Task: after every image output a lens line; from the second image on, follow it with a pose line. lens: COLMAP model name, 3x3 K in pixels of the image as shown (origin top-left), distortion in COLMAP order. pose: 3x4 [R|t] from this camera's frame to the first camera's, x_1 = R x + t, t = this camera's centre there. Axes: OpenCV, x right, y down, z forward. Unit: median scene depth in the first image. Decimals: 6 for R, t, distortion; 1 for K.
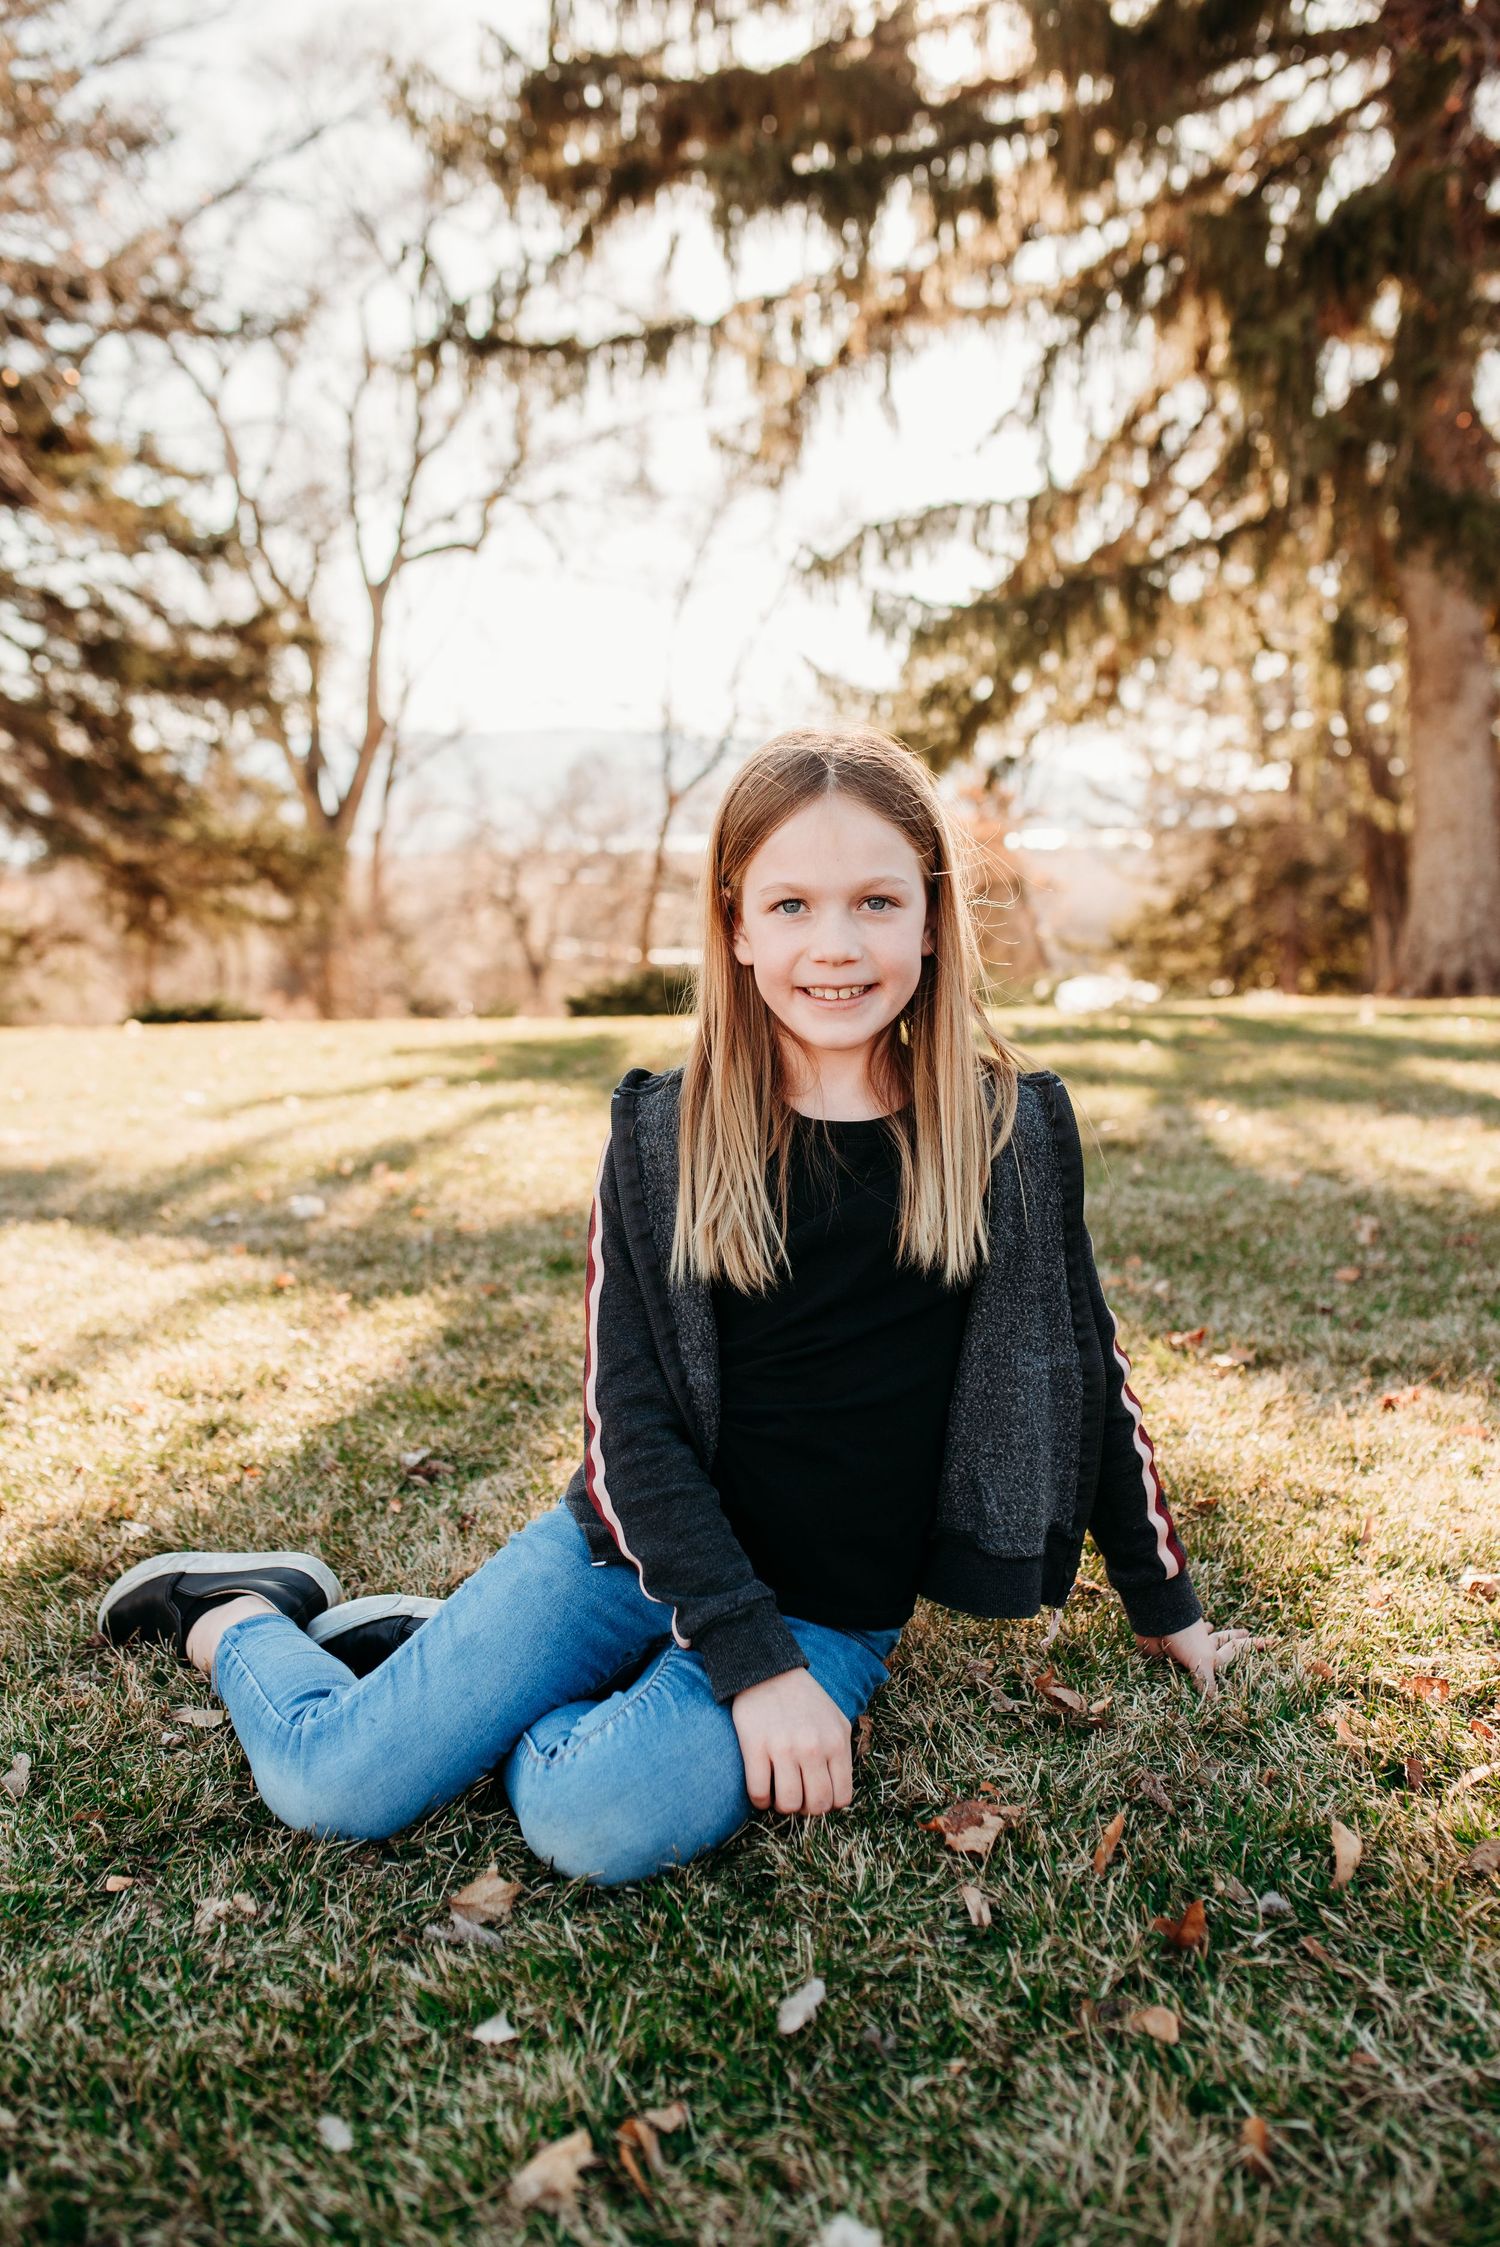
lens RADIAL K [[2163.0, 0, 750.0], [0, 2163.0, 1123.5], [0, 0, 1]] dist [-0.058741, 0.083820]
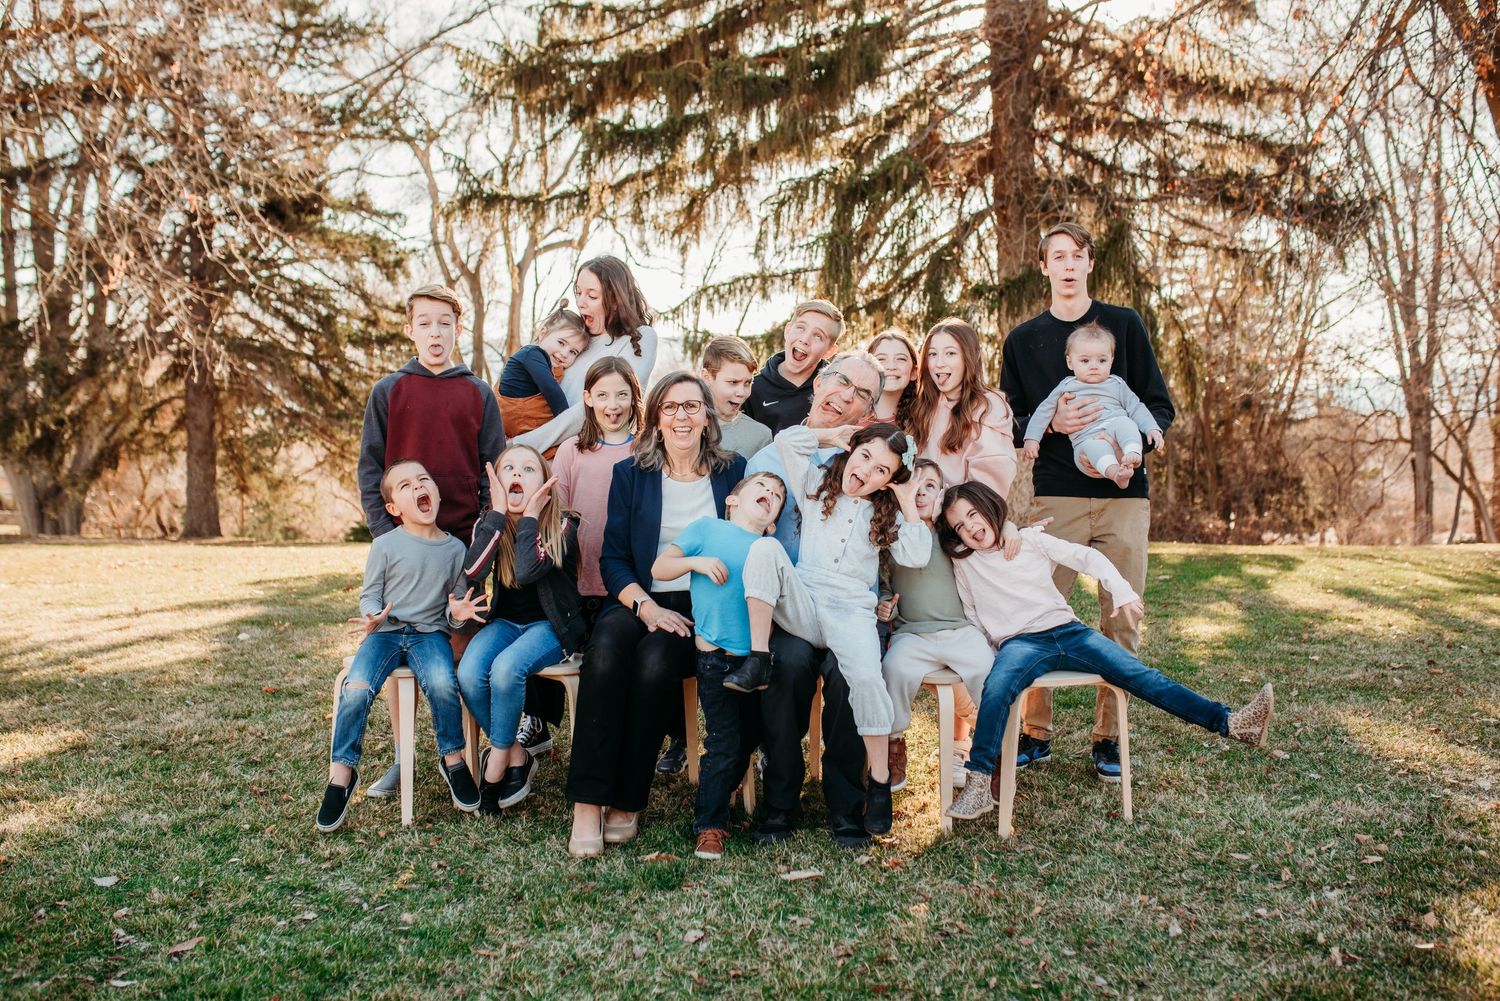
lens RADIAL K [[1443.9, 0, 750.0], [0, 1443.9, 500.5], [0, 0, 1]] dist [-0.058741, 0.083820]
pose [[0.999252, 0.023823, -0.030448, 0.139760], [-0.025910, 0.997205, -0.070072, -0.006849], [0.028694, 0.070808, 0.997077, -0.236082]]
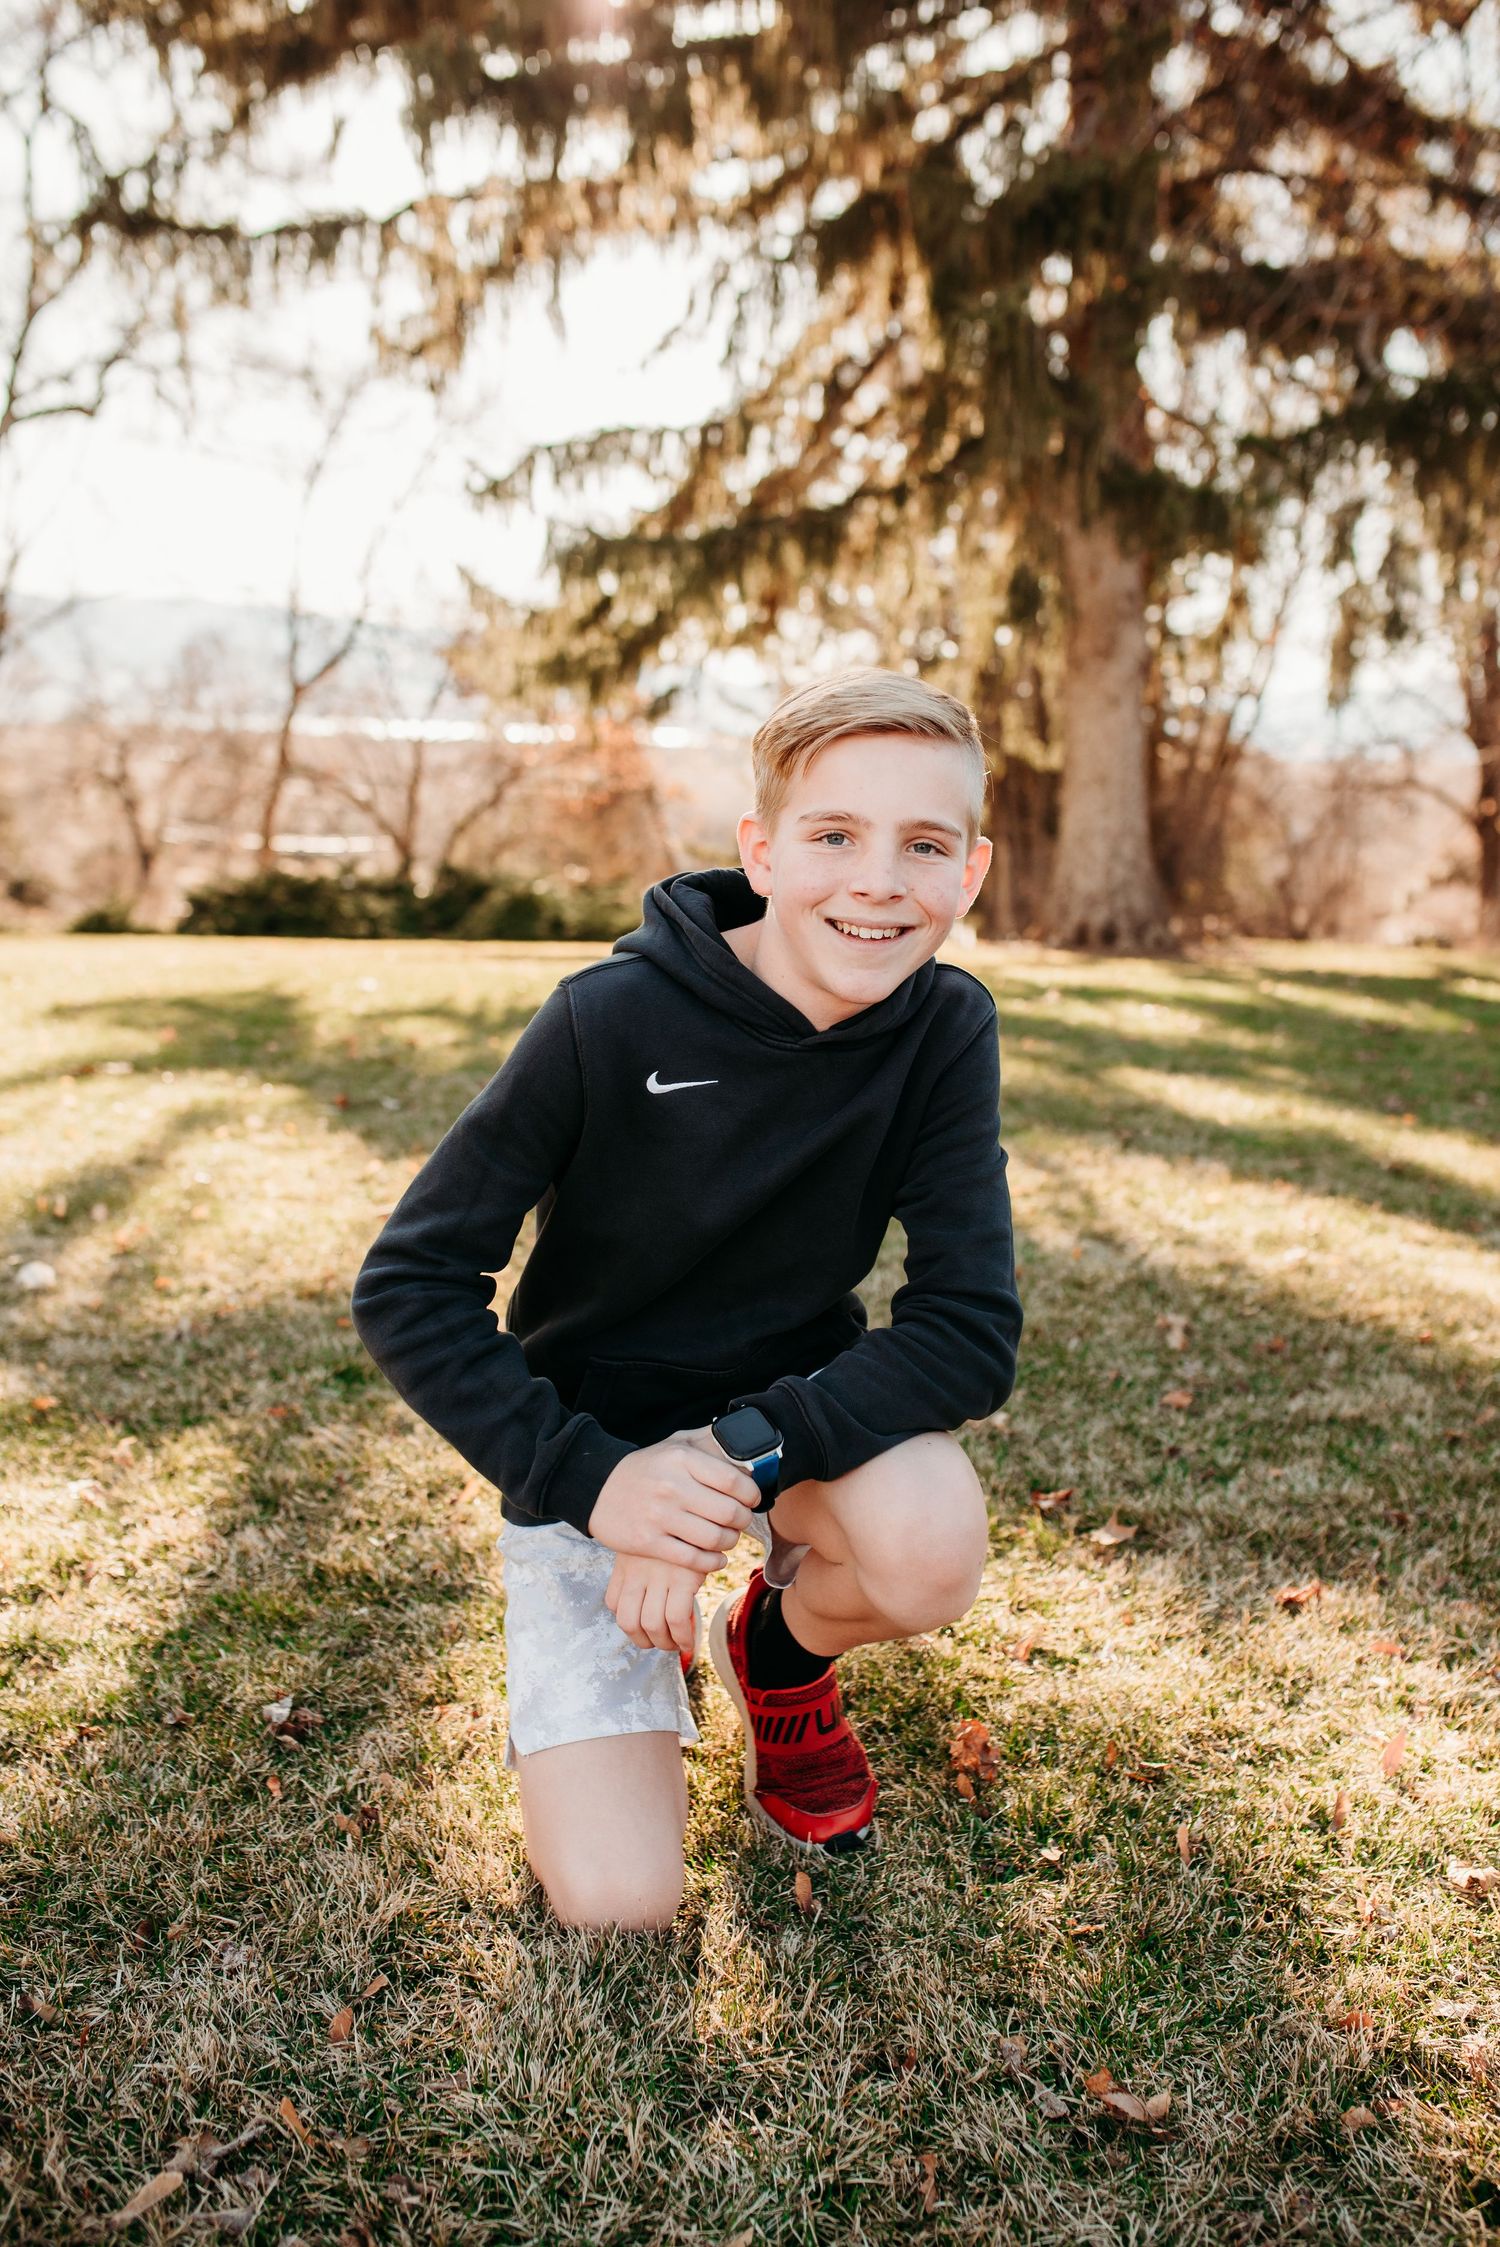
lens RADIAL K [[2163.0, 0, 750.0], [0, 2163.0, 1123.5], [0, 0, 1]] dist [-0.058741, 0.083820]
pose [[0.983854, 0.018043, 0.178063, -0.018796], [-0.026656, 0.998581, 0.046098, -0.019541], [-0.176978, -0.050100, 0.982939, 0.015993]]
